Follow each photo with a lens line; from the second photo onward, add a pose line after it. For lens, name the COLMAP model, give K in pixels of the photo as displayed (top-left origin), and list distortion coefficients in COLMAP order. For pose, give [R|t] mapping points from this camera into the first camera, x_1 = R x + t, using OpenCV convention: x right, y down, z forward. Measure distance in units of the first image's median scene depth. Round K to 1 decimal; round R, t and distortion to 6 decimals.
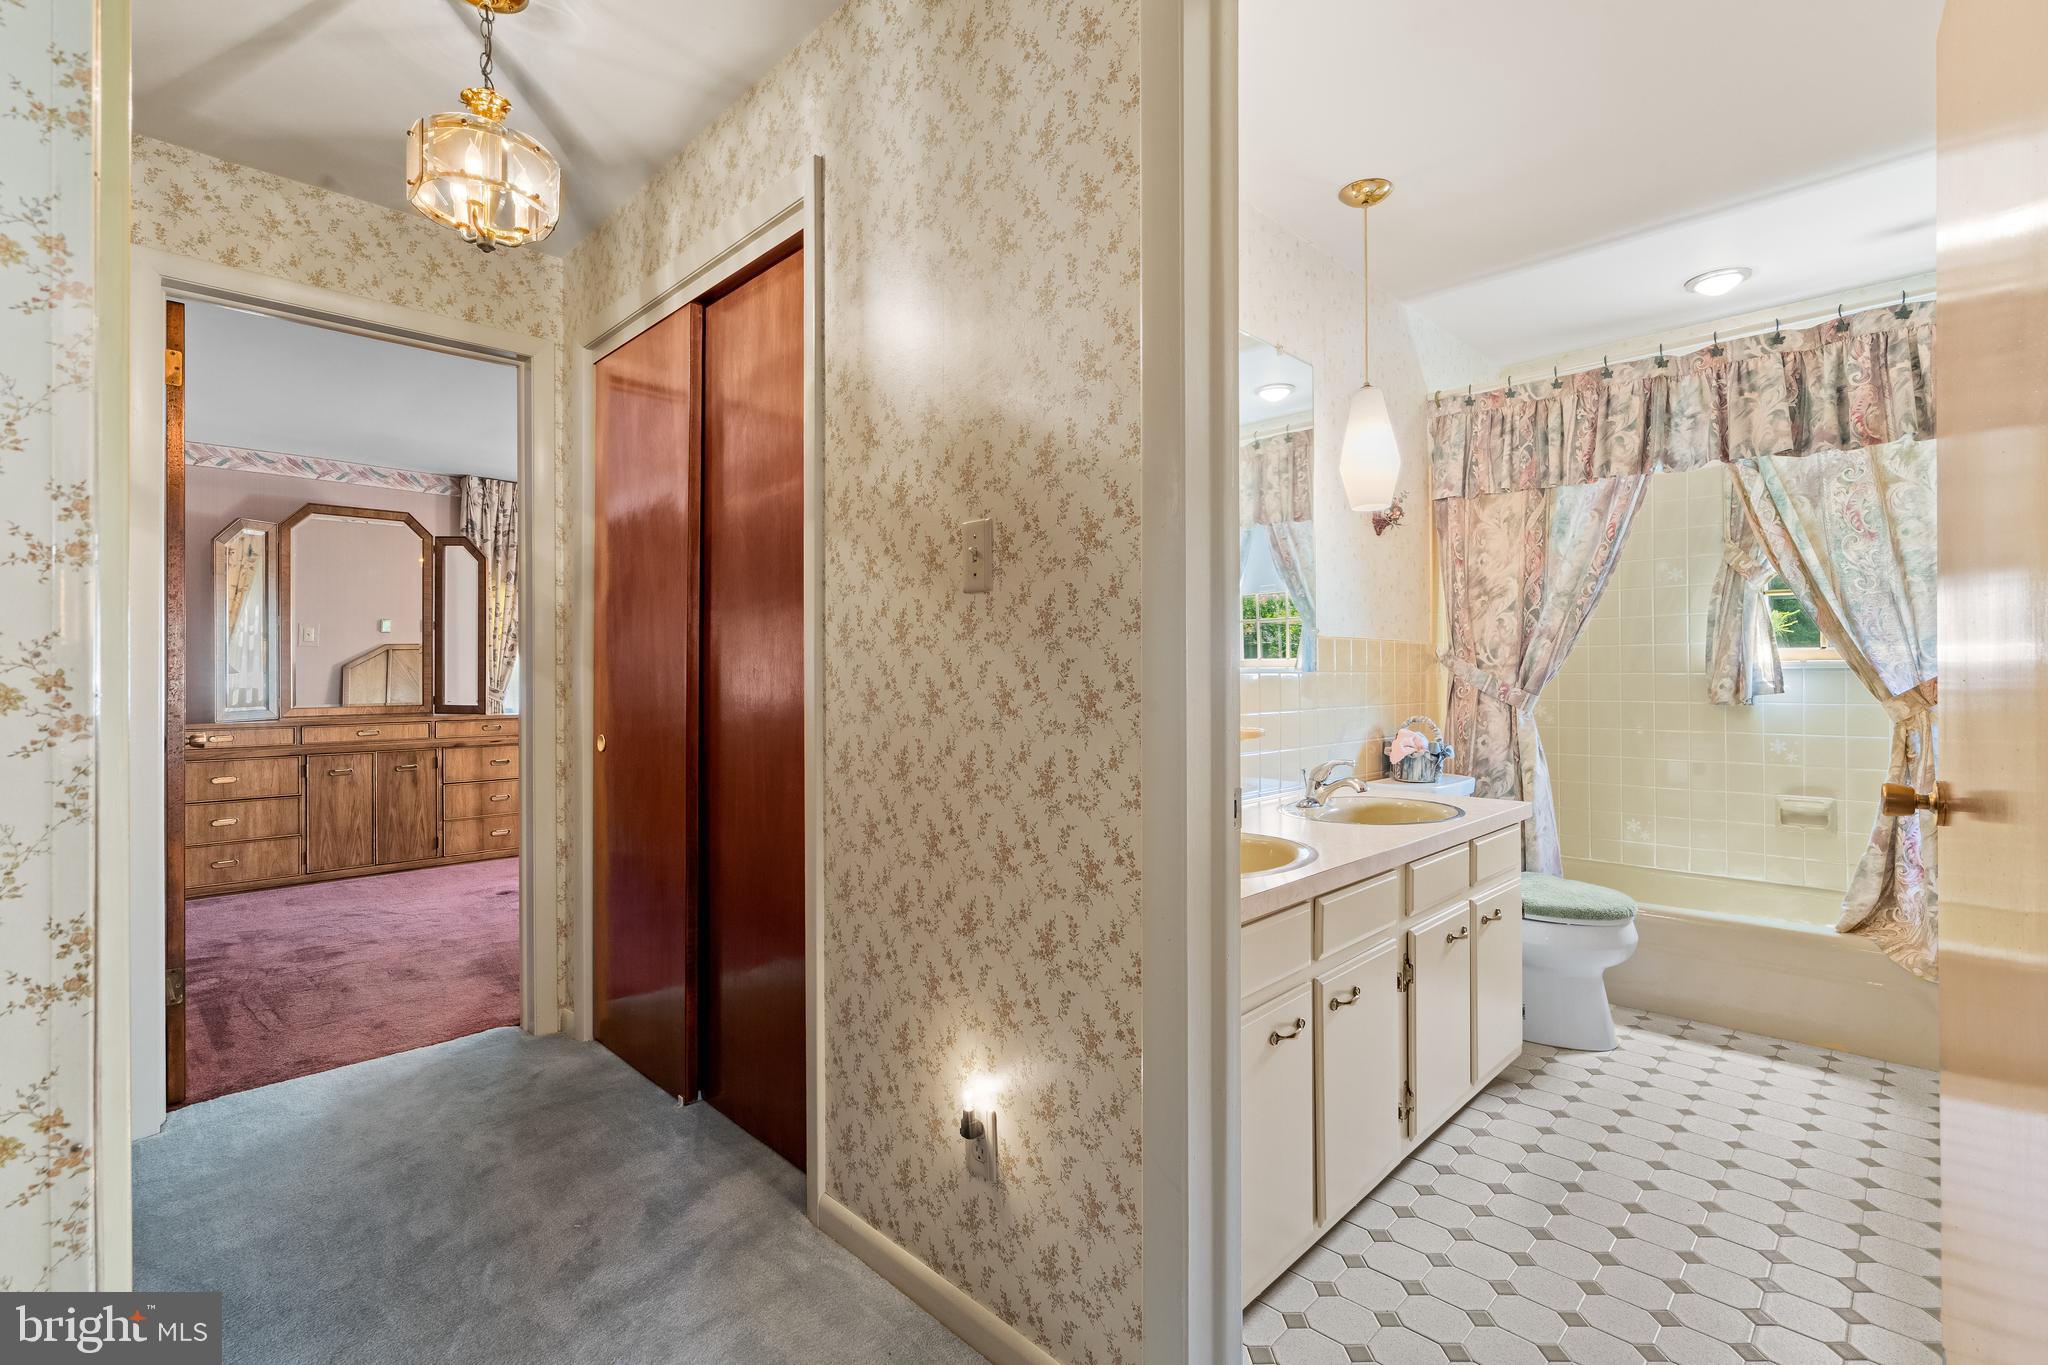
lens RADIAL K [[928.7, 0, 1008.1], [0, 928.7, 669.1], [0, 0, 1]] dist [-0.008350, 0.003679]
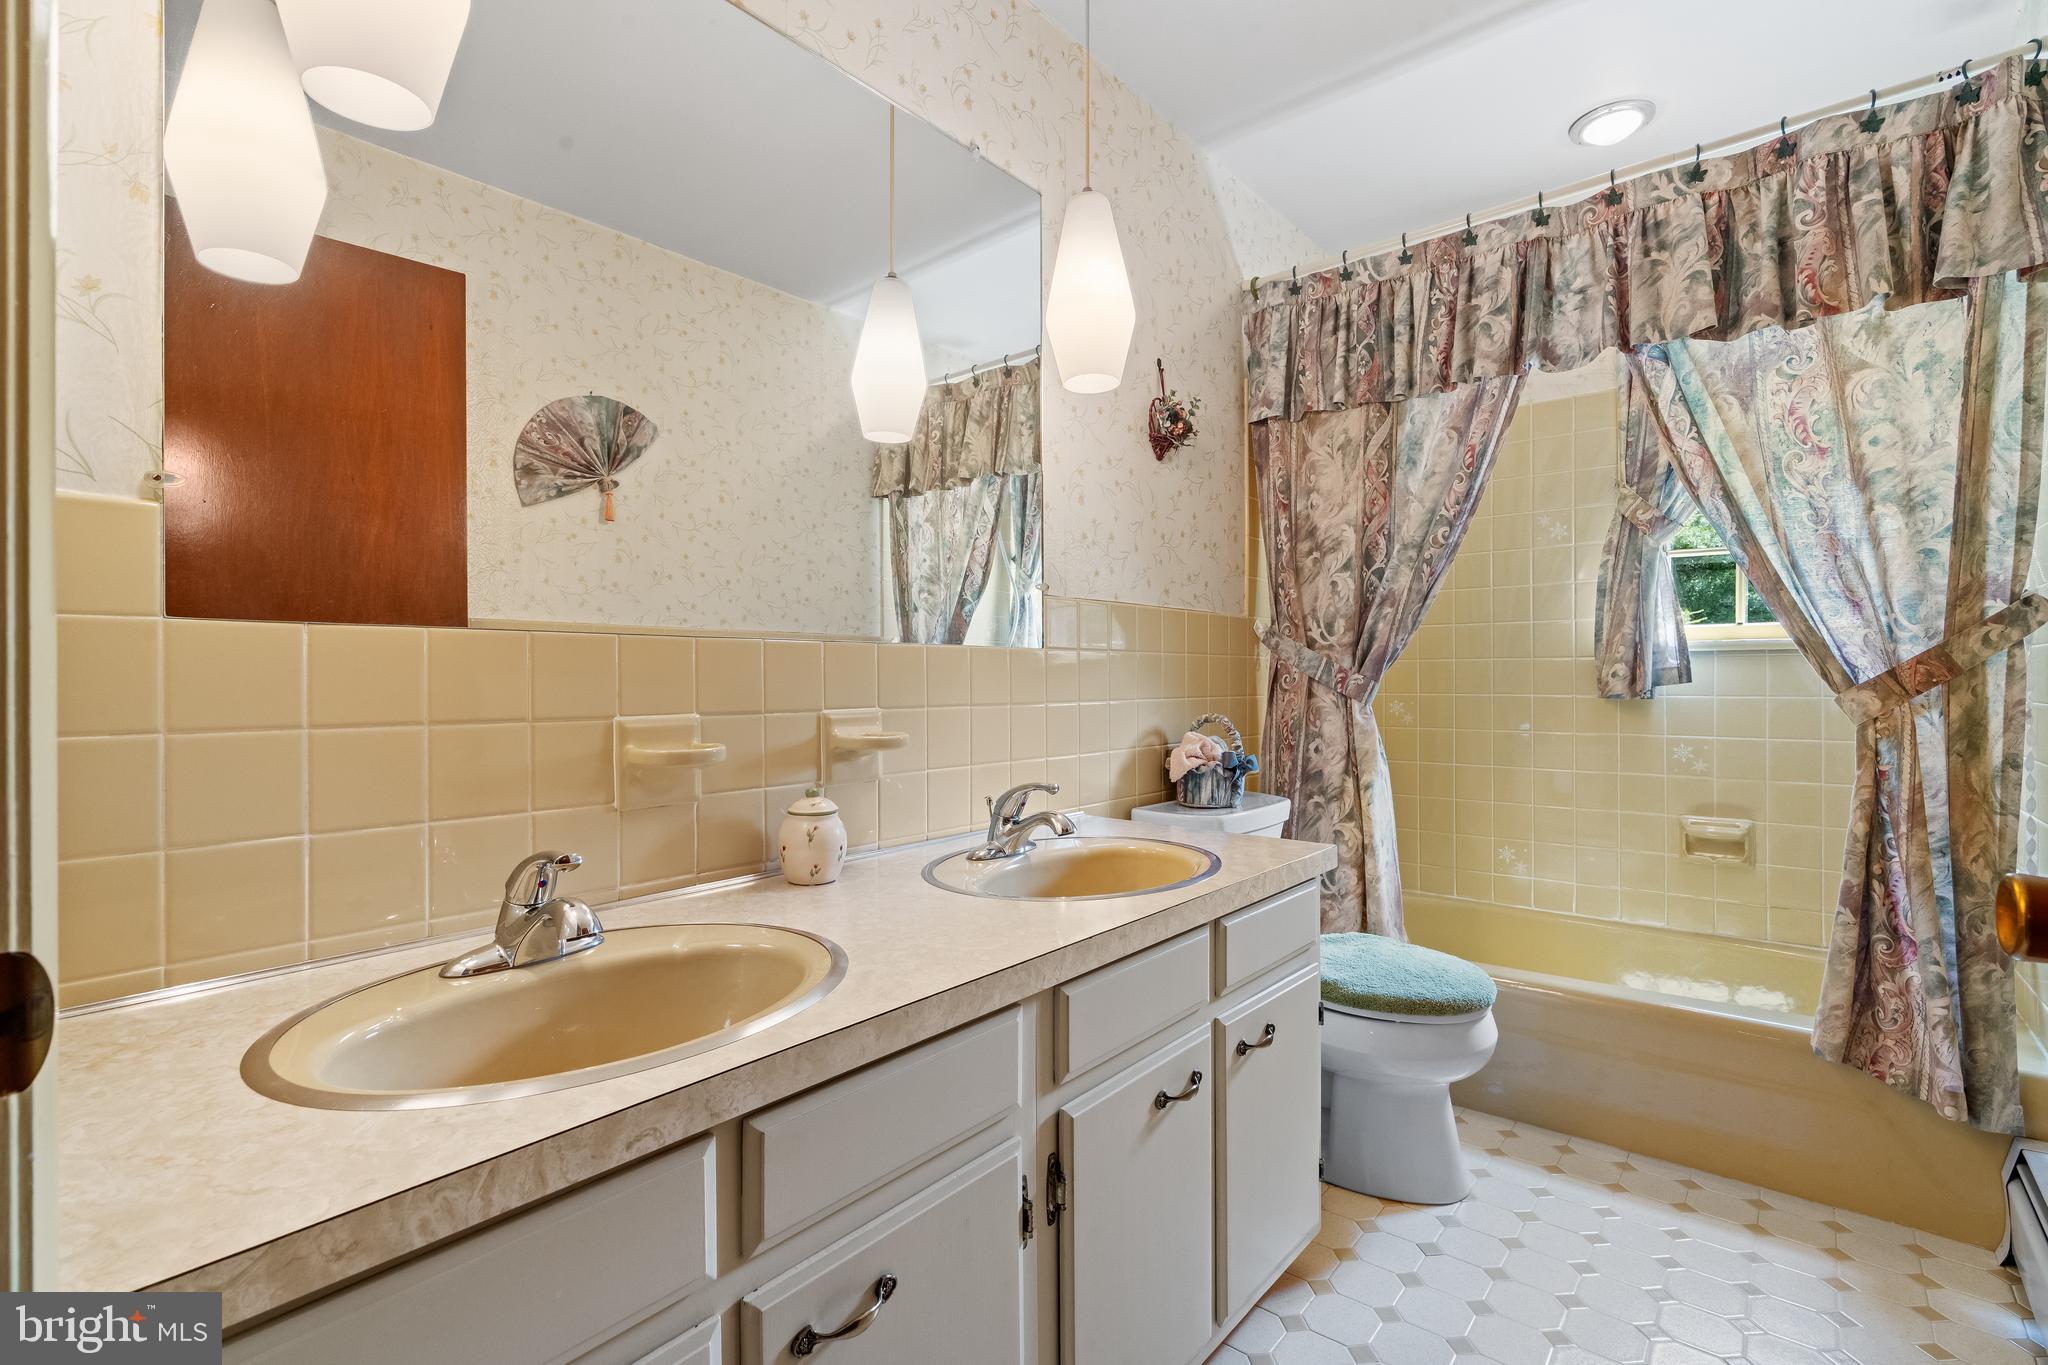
lens RADIAL K [[928.7, 0, 1008.1], [0, 928.7, 669.1], [0, 0, 1]] dist [-0.008350, 0.003679]
pose [[0.996609, 0.007801, 0.081909, 0.252240], [-0.007992, 0.999966, 0.001996, 0.020862], [-0.081891, -0.002644, 0.996638, 0.335893]]
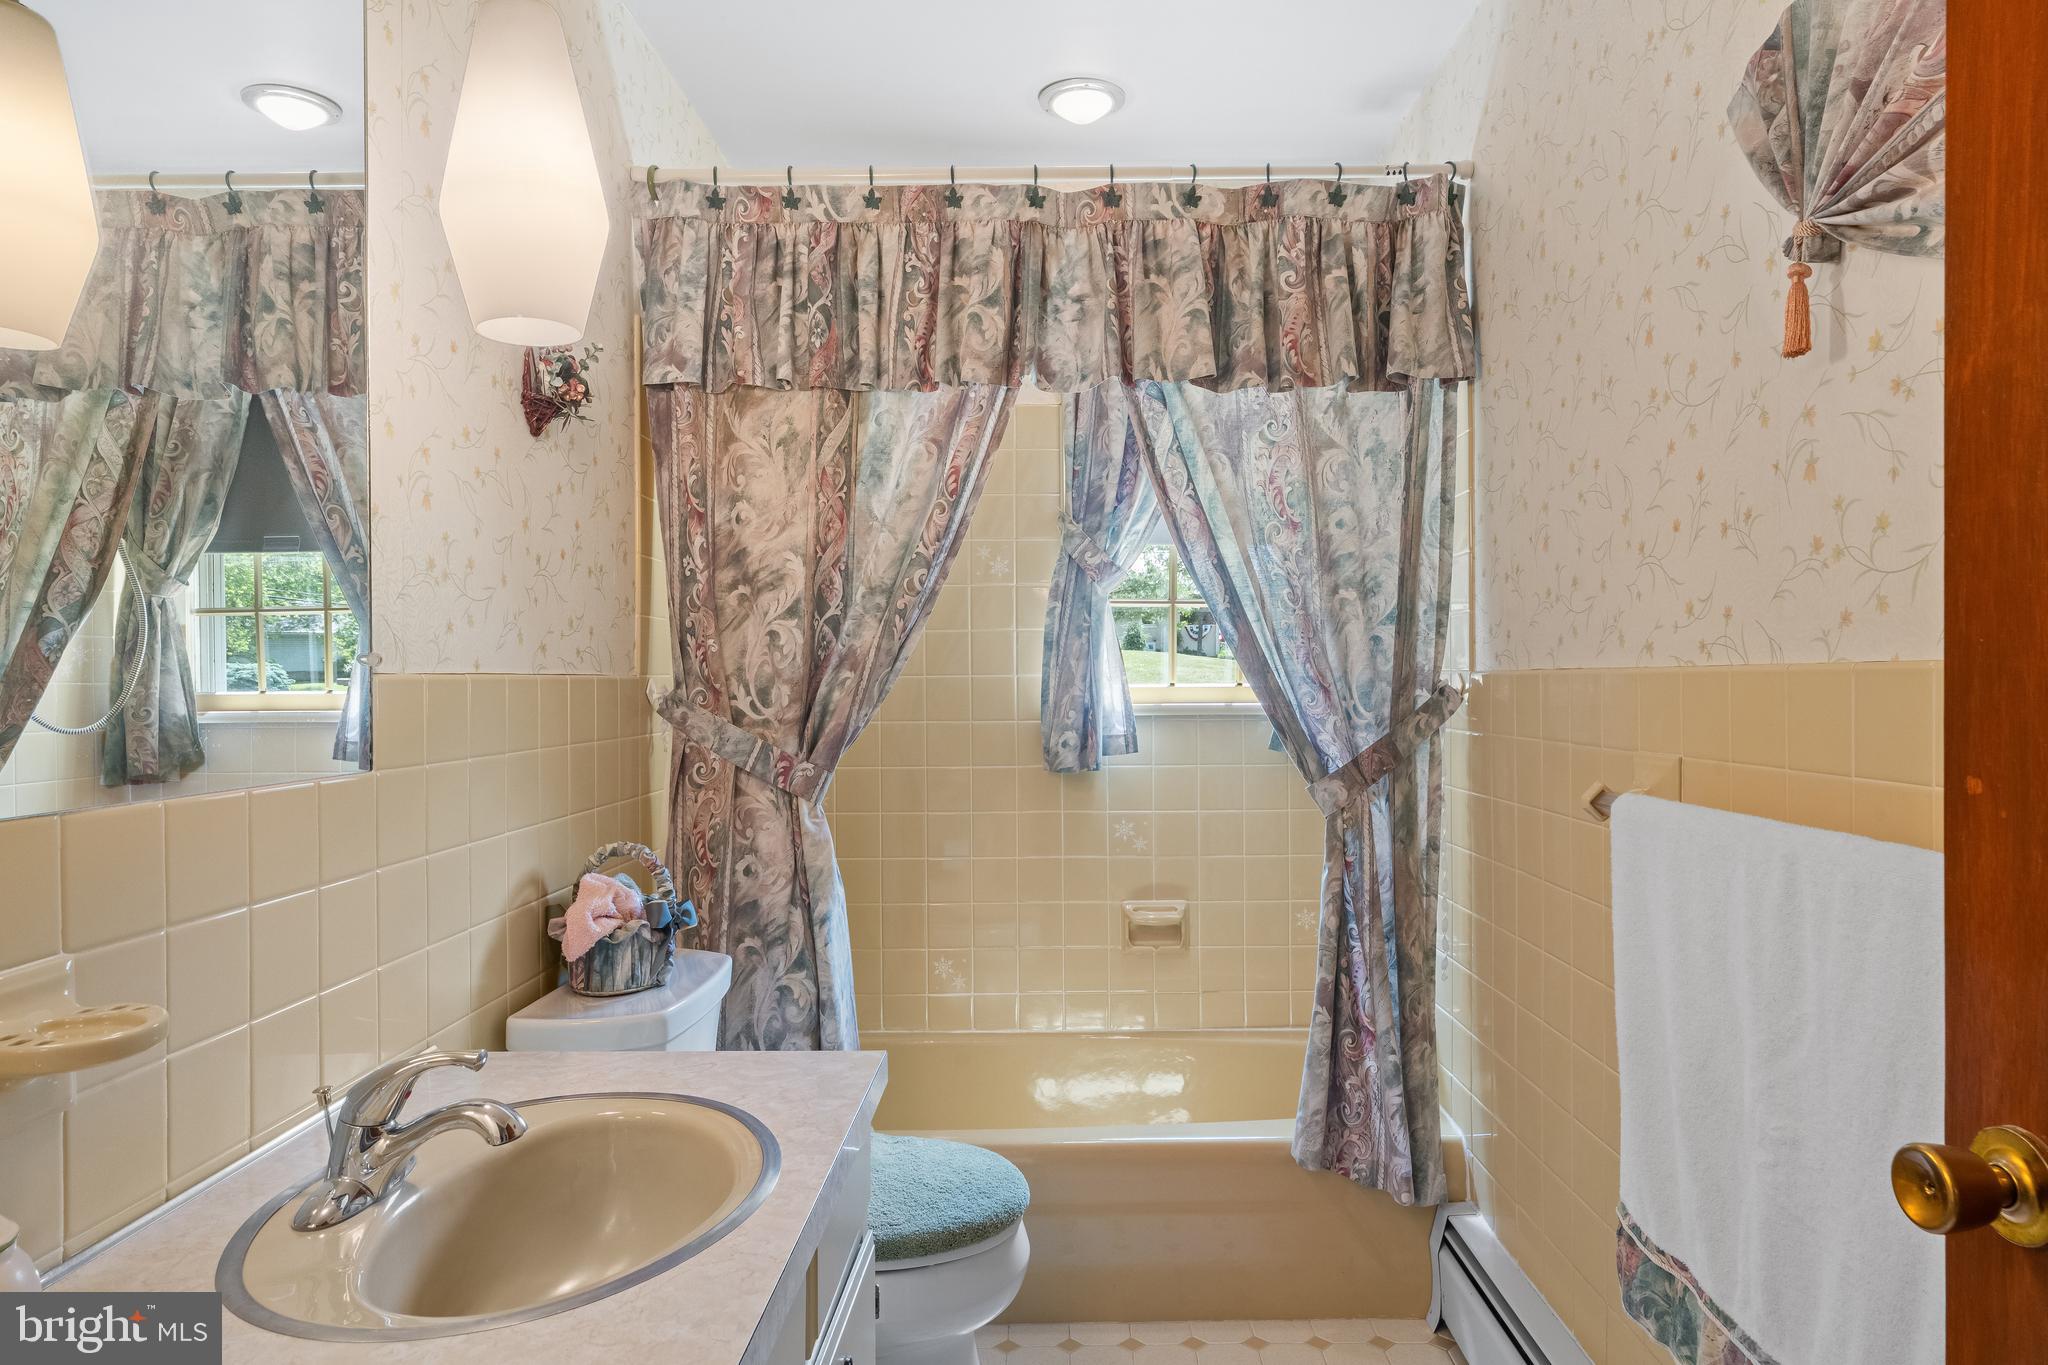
lens RADIAL K [[1277.2, 0, 1082.4], [0, 1277.2, 677.4], [0, 0, 1]] dist [-0.001968, -0.000136]
pose [[0.698017, 0.007111, 0.716046, 0.165495], [-0.007600, 0.999968, -0.002522, -0.031256], [-0.716040, -0.003682, 0.698049, 0.443294]]
